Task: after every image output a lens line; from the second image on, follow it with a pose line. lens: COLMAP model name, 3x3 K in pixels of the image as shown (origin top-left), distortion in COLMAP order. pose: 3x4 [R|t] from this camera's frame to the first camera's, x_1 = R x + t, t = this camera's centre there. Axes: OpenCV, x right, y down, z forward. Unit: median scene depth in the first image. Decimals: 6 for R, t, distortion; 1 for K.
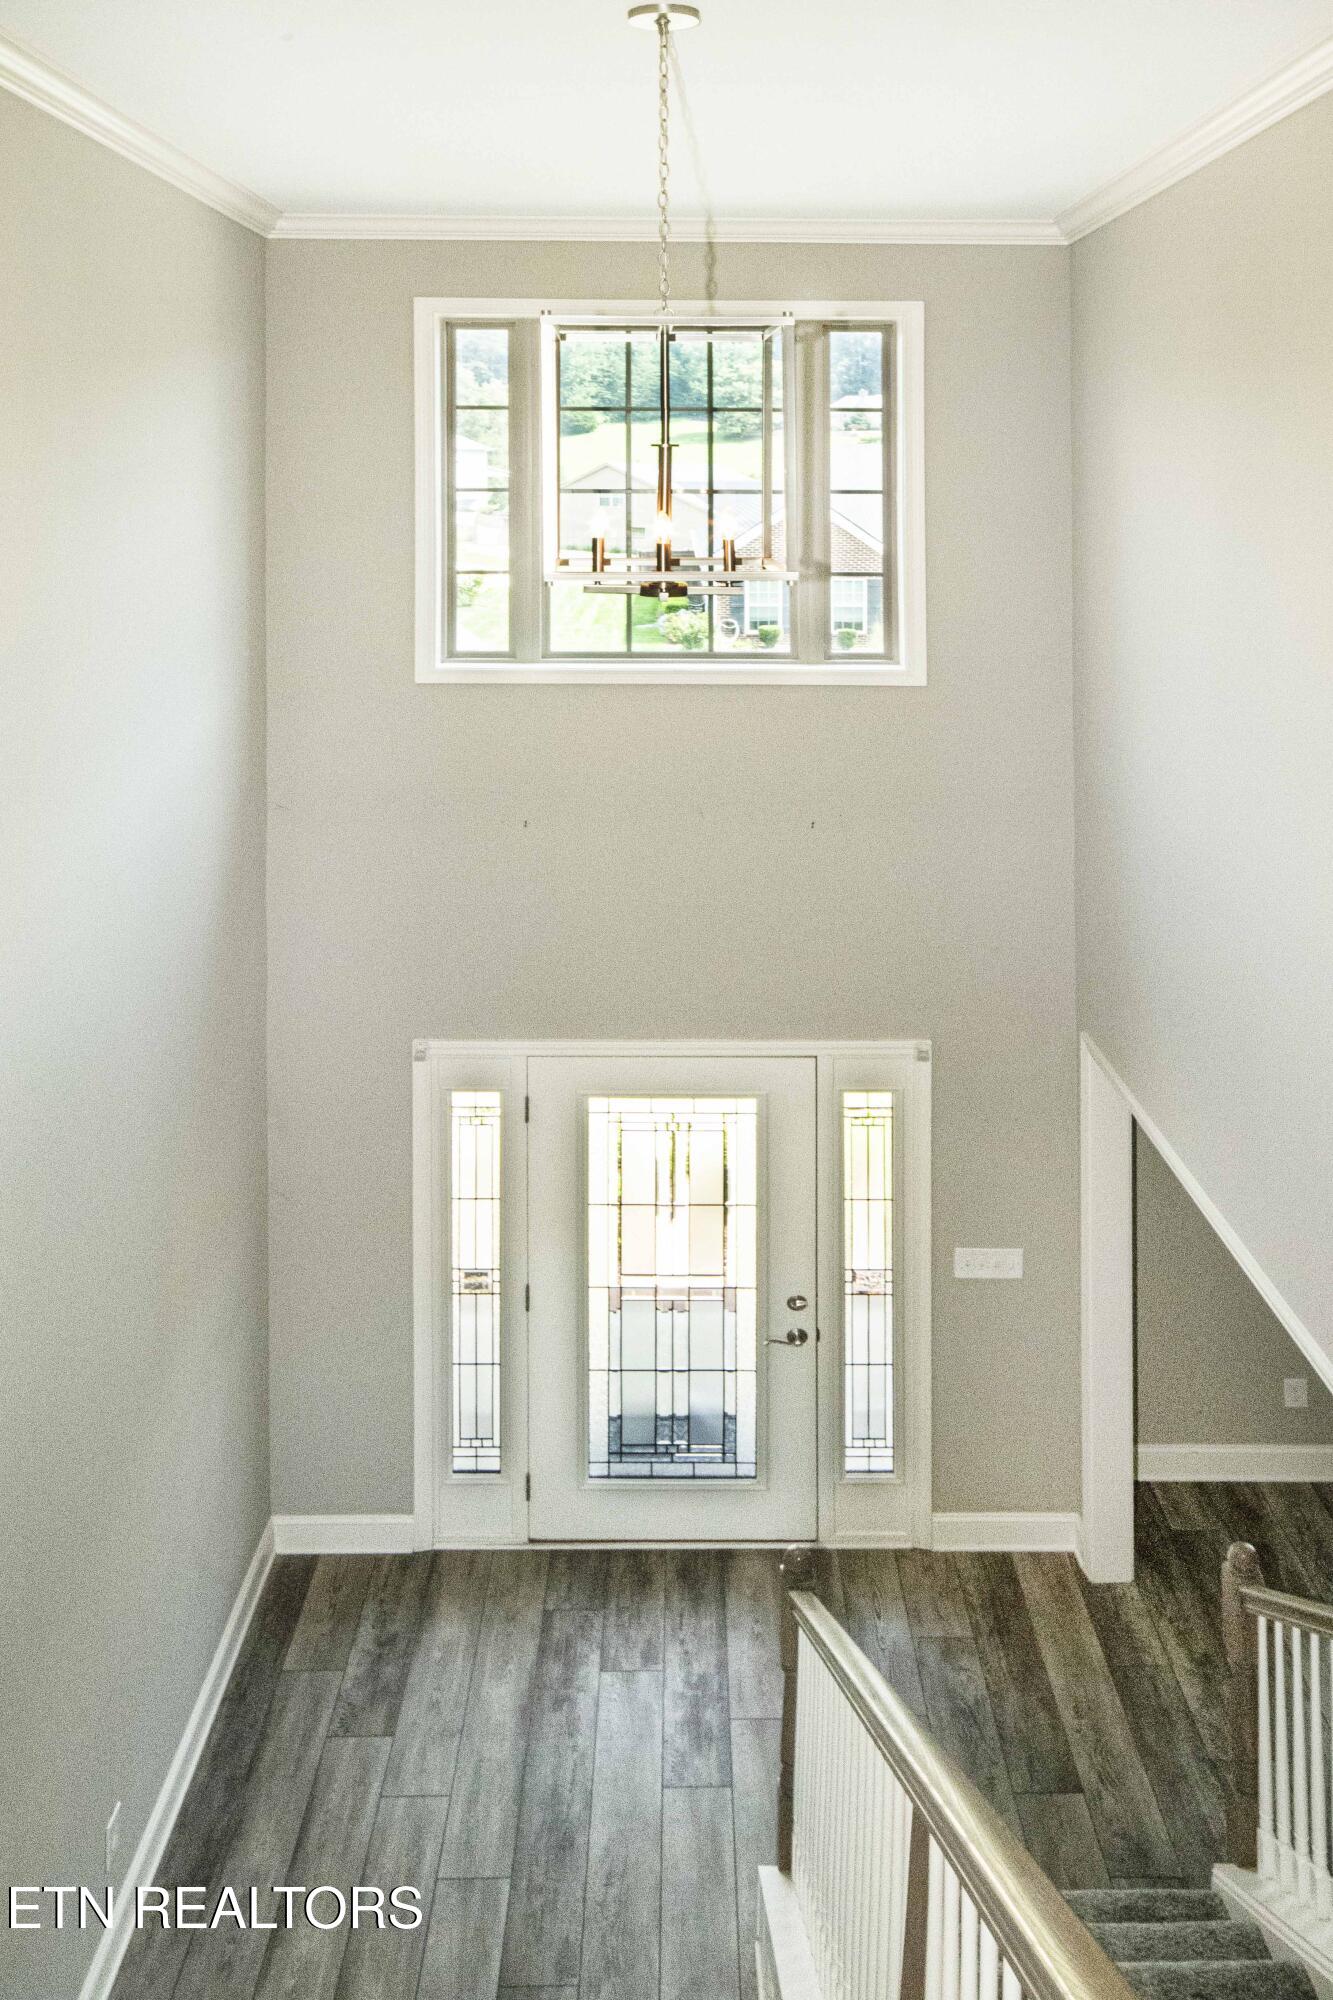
lens RADIAL K [[1529.9, 0, 666.5], [0, 1529.9, 1000.0], [0, 0, 1]] dist [0.051628, 0.000198]
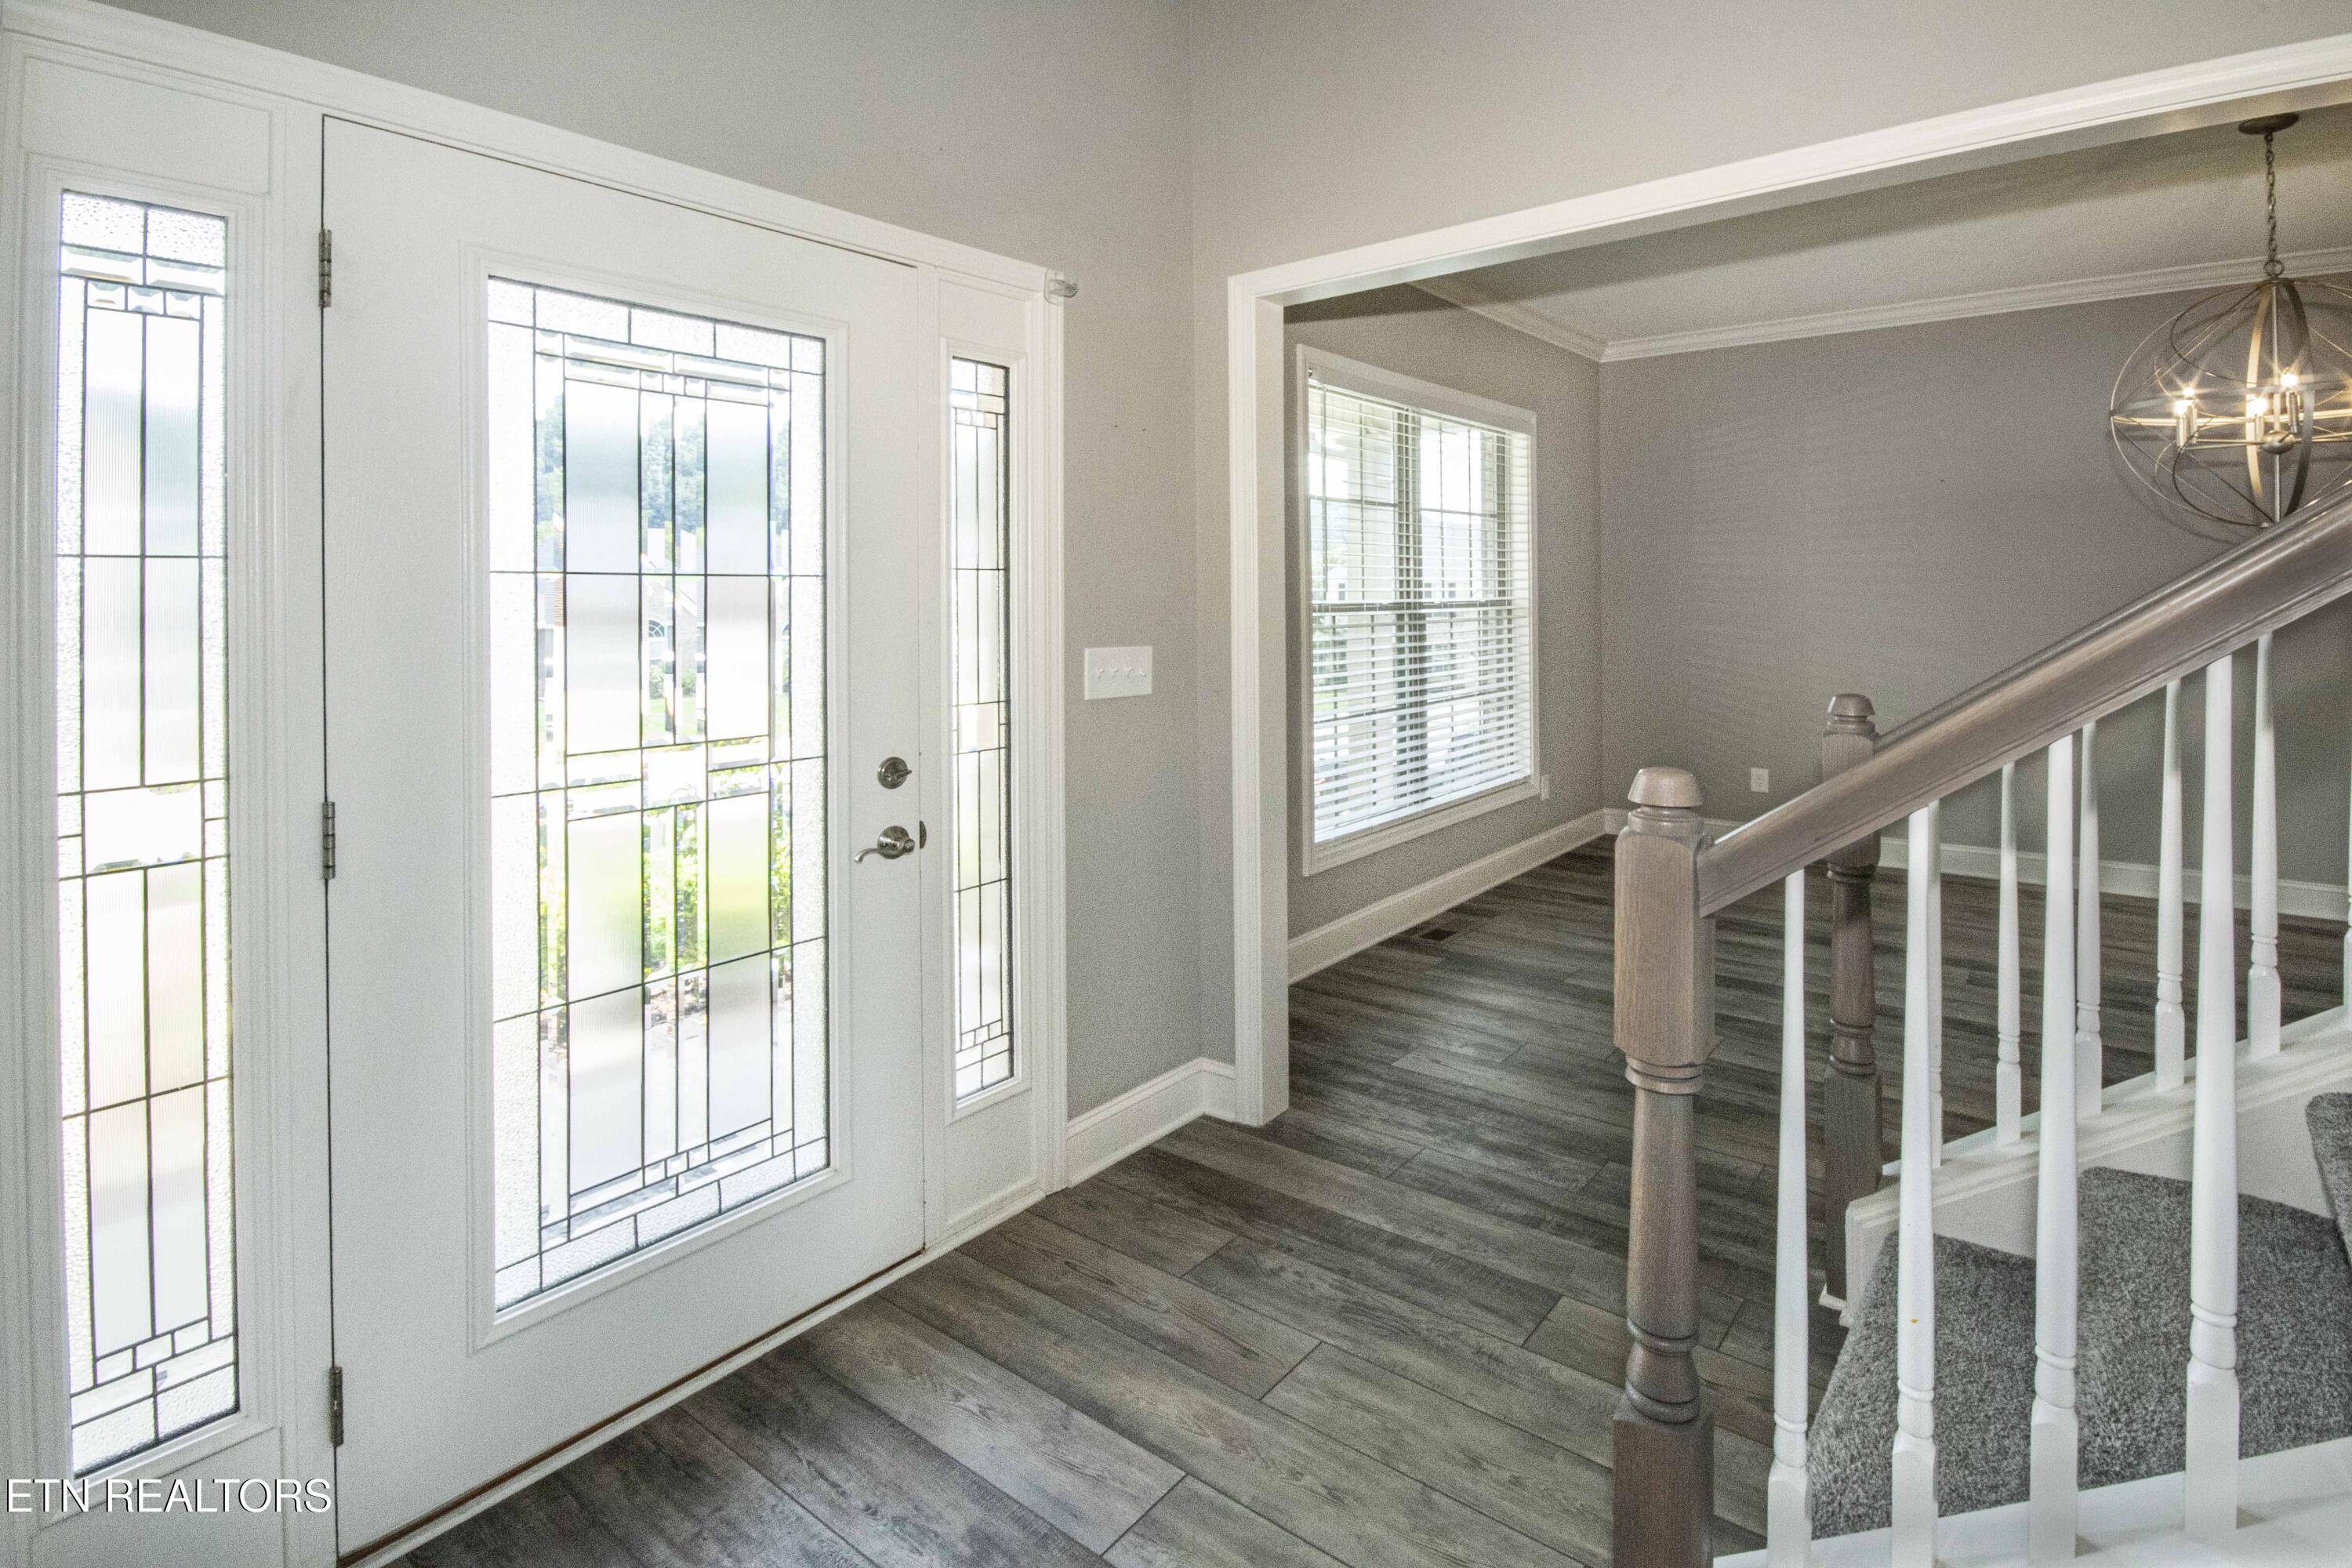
lens RADIAL K [[1186.2, 0, 1180.7], [0, 1186.2, 682.7], [0, 0, 1]] dist [-0.026337, -0.000327]
pose [[0.636384, -0.070531, 0.768141, -0.167776], [0.259637, 0.957292, -0.127204, 0.235971], [-0.726363, 0.280388, 0.627518, 0.613471]]
